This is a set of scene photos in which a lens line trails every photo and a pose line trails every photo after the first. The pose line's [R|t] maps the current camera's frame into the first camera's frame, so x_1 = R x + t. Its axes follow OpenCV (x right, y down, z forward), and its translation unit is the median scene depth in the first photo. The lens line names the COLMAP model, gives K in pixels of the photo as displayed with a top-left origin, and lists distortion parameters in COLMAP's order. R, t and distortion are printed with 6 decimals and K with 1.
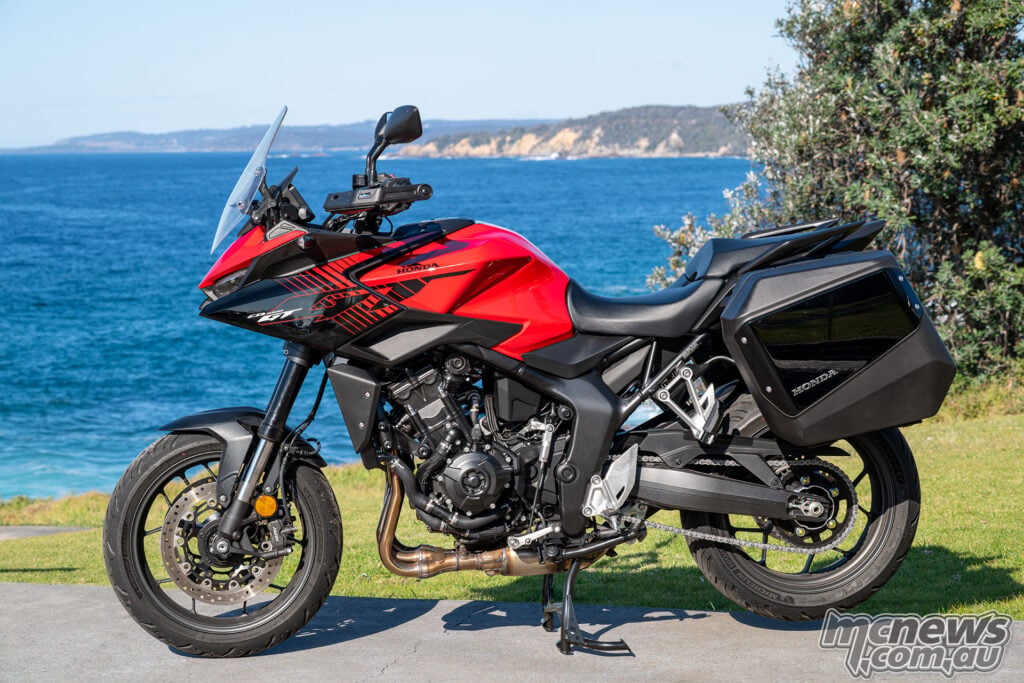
lens RADIAL K [[2510.1, 0, 512.0], [0, 2510.1, 341.5], [0, 0, 1]] dist [0.030923, -0.660601]
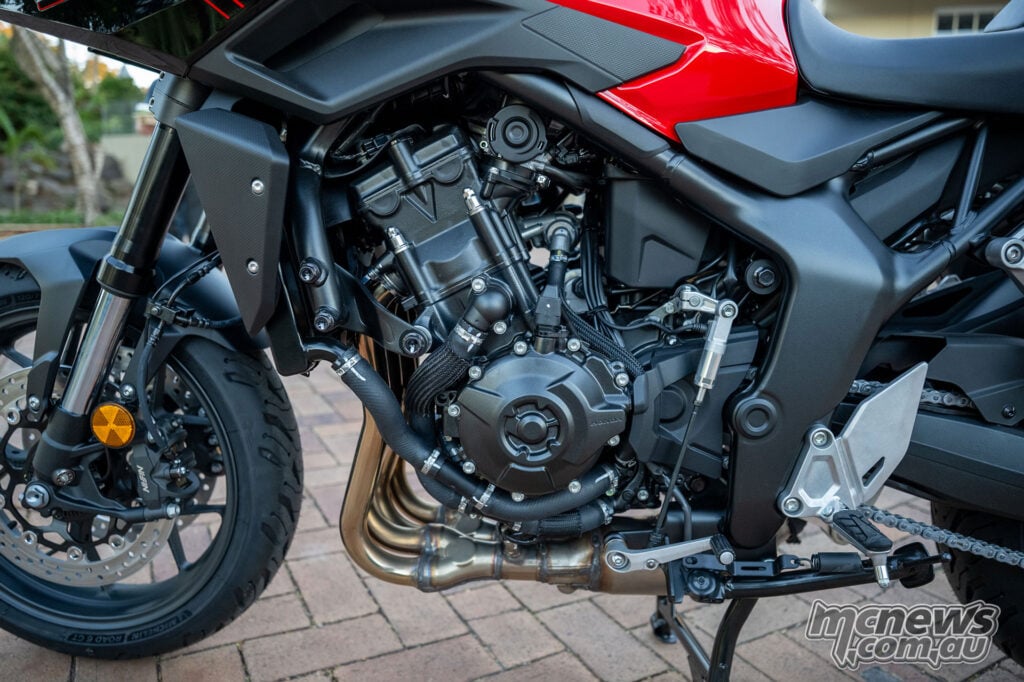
lens RADIAL K [[735.0, 0, 512.0], [0, 735.0, 341.0], [0, 0, 1]] dist [-0.066203, 0.001628]
pose [[0.986525, 0.082987, -0.141003, -0.002911], [-0.069165, 0.992555, 0.100254, 0.030022], [0.148273, -0.089150, 0.984920, 0.875395]]
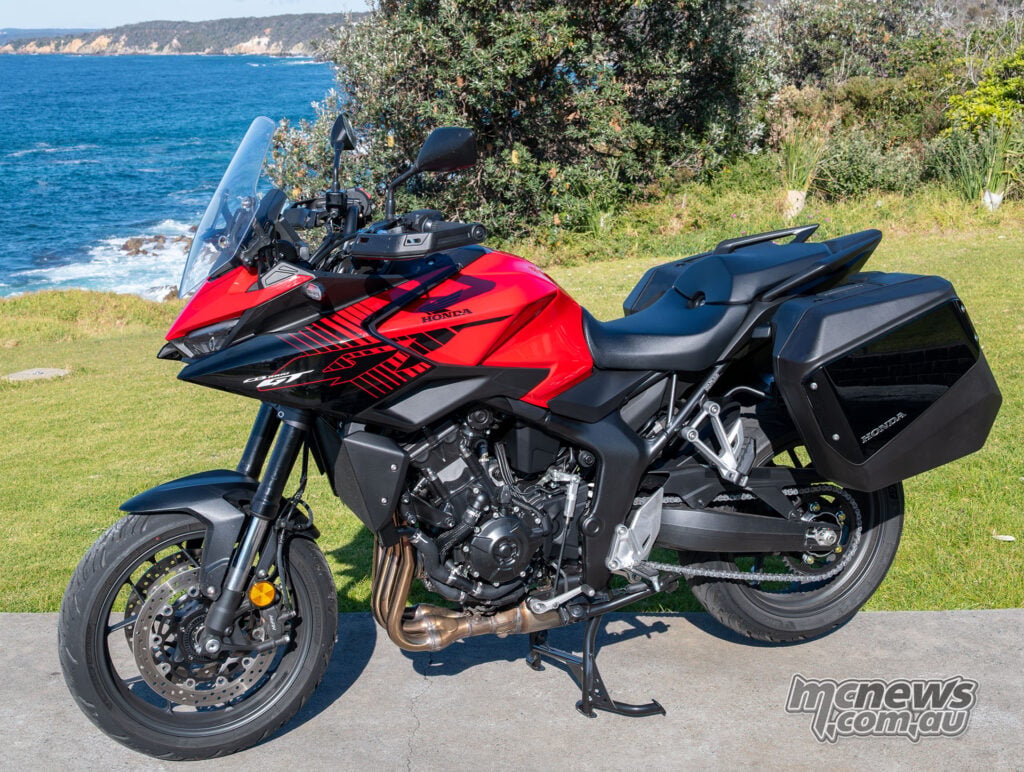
lens RADIAL K [[1564.7, 0, 529.1], [0, 1564.7, 355.0], [0, 0, 1]] dist [0.022921, -0.093009]
pose [[0.960417, -0.046371, 0.274681, -0.153011], [0.014442, 0.993010, 0.117140, -0.075732], [-0.278193, -0.108536, 0.954374, 0.475718]]
